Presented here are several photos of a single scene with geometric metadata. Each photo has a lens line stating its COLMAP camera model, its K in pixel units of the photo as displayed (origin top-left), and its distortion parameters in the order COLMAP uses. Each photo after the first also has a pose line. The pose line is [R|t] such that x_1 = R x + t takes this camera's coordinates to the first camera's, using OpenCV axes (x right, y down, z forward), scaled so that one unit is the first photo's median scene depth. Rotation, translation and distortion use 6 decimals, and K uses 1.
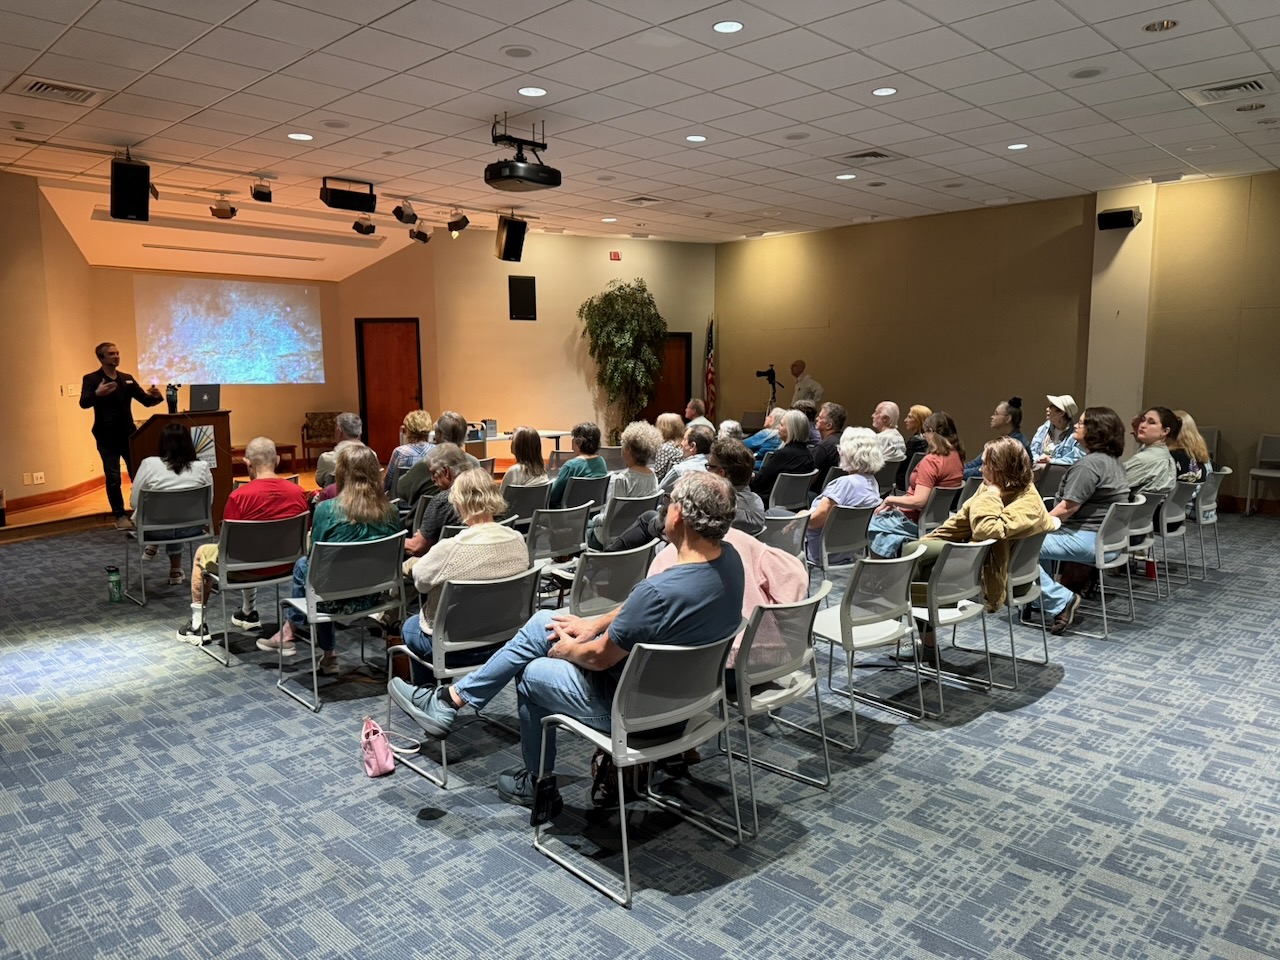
lens RADIAL K [[900.2, 0, 644.9], [0, 900.2, 484.1], [0, 0, 1]] dist [0.021651, -0.024650]
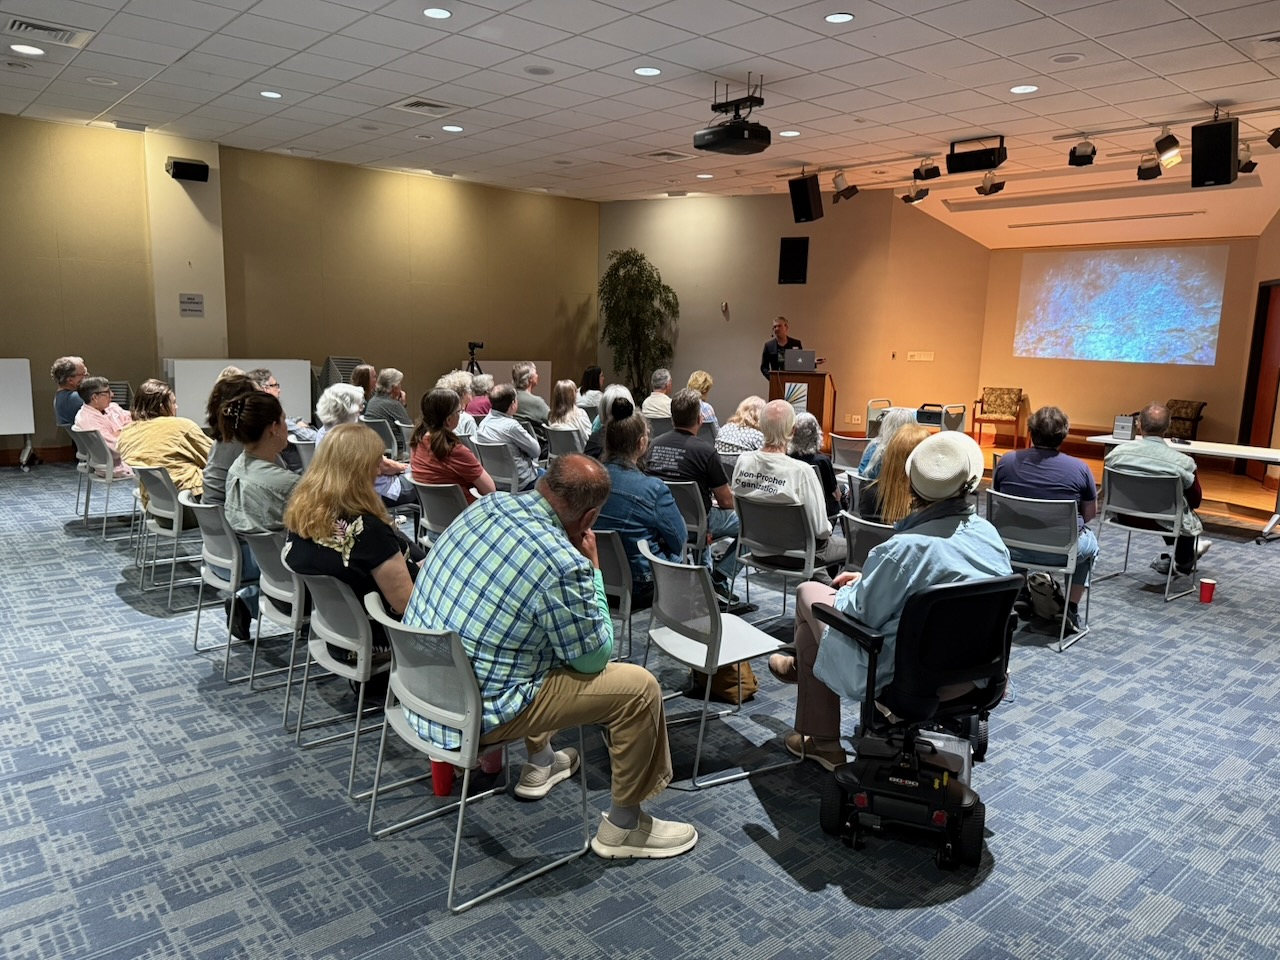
lens RADIAL K [[900.2, 0, 636.1], [0, 900.2, 484.8], [0, 0, 1]] dist [0.021651, -0.024650]
pose [[-0.087402, 0.169360, -0.981671, 0.753737], [-0.154088, 0.971284, 0.181287, -0.113892], [0.984184, 0.167108, -0.058796, 0.847761]]
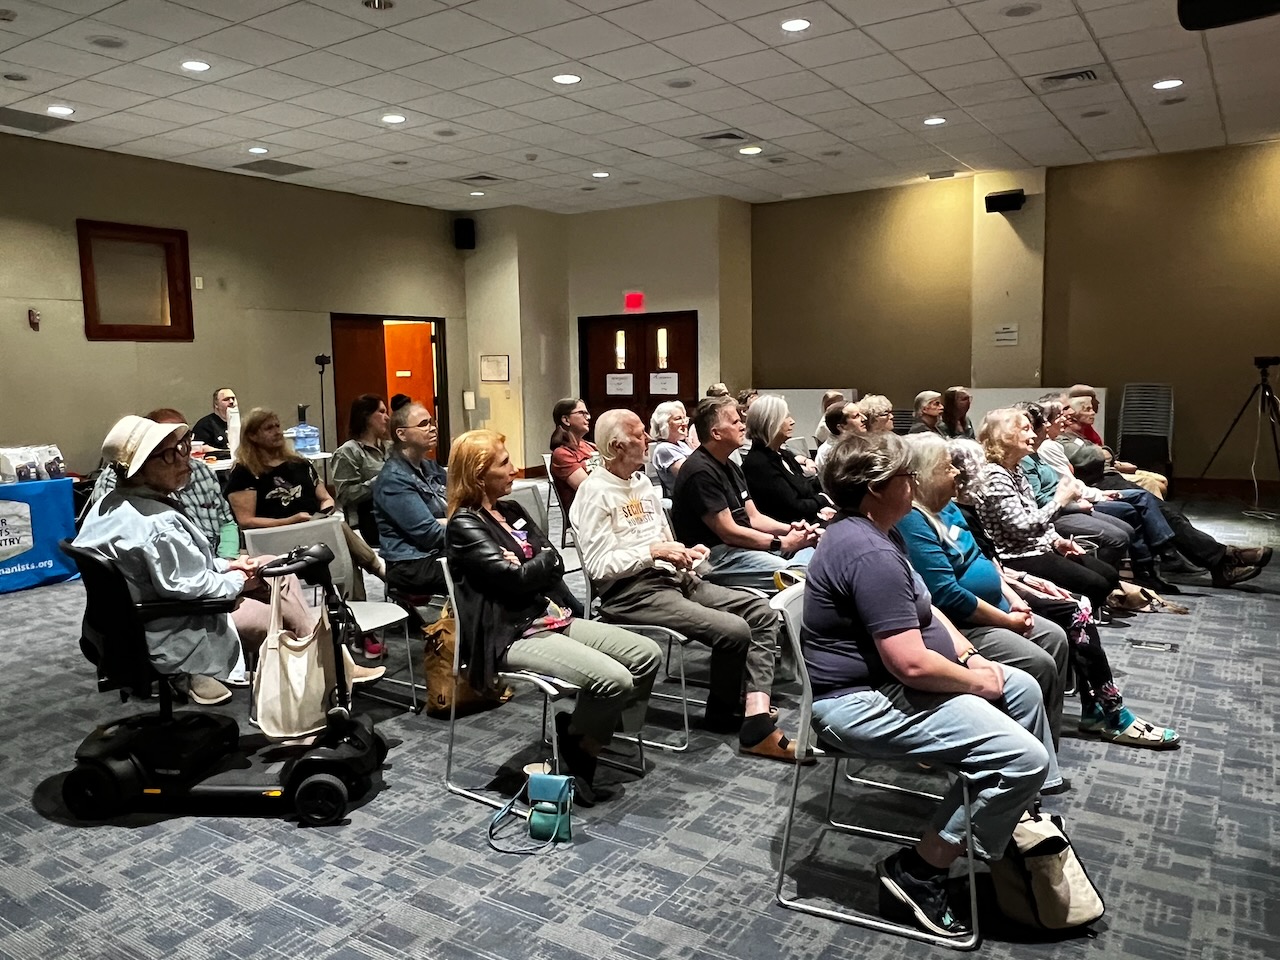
lens RADIAL K [[953.0, 0, 638.7], [0, 953.0, 480.7], [0, 0, 1]] dist [-0.009491, 0.005756]
pose [[-0.981451, 0.047058, -0.185847, 0.311672], [0.001057, 0.970719, 0.240214, -0.152925], [0.191709, 0.235562, -0.952763, 1.316210]]
